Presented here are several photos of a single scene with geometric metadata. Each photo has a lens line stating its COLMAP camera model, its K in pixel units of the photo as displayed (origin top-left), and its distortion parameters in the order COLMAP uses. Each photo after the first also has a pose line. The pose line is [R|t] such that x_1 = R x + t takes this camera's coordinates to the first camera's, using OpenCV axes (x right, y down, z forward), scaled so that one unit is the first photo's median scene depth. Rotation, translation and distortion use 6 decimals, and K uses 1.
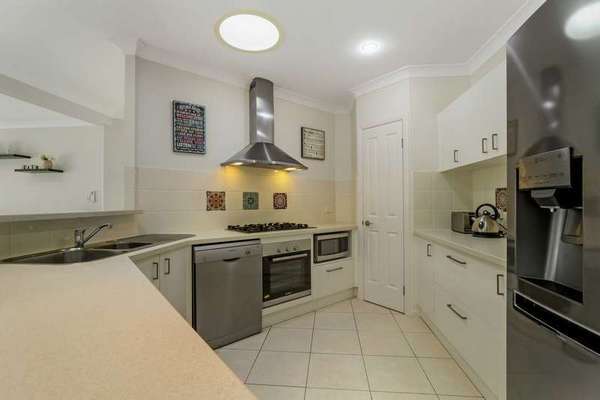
lens RADIAL K [[281.8, 0, 297.6], [0, 281.8, 196.7], [0, 0, 1]] dist [-0.031882, 0.003664]
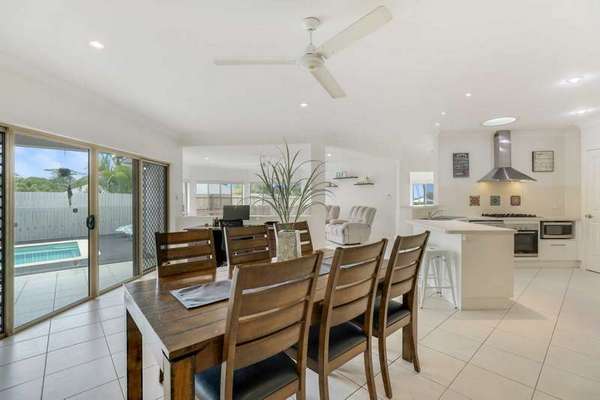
lens RADIAL K [[281.8, 0, 304.6], [0, 281.8, 199.0], [0, 0, 1]] dist [-0.031882, 0.003664]
pose [[0.755572, -0.000709, -0.655065, 0.070511], [0.016029, 0.999720, 0.017406, -0.045103], [0.654869, -0.023652, 0.755372, -1.099710]]
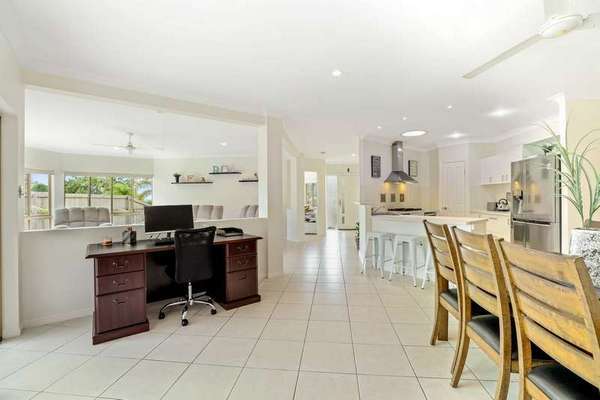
lens RADIAL K [[281.8, 0, 303.9], [0, 281.8, 193.5], [0, 0, 1]] dist [-0.031882, 0.003664]
pose [[0.999986, -0.003886, -0.003713, -0.845358], [0.003904, 0.999981, 0.004800, -0.031358], [0.003694, -0.004814, 0.999982, -1.154916]]
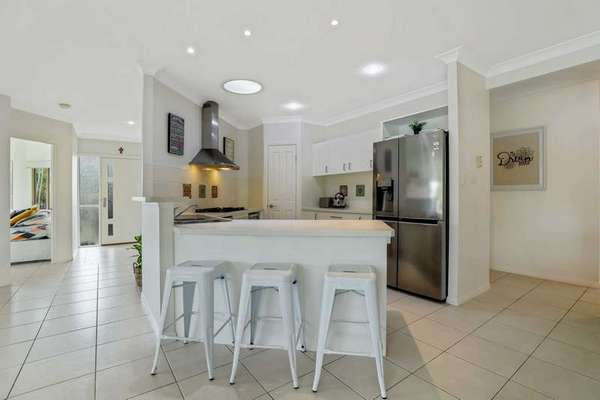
lens RADIAL K [[281.8, 0, 309.1], [0, 281.8, 194.5], [0, 0, 1]] dist [-0.031882, 0.003664]
pose [[0.738581, -0.000555, 0.674164, -0.696276], [-0.008038, 0.999921, 0.009629, 0.013410], [-0.674117, -0.012531, 0.738519, -0.325834]]
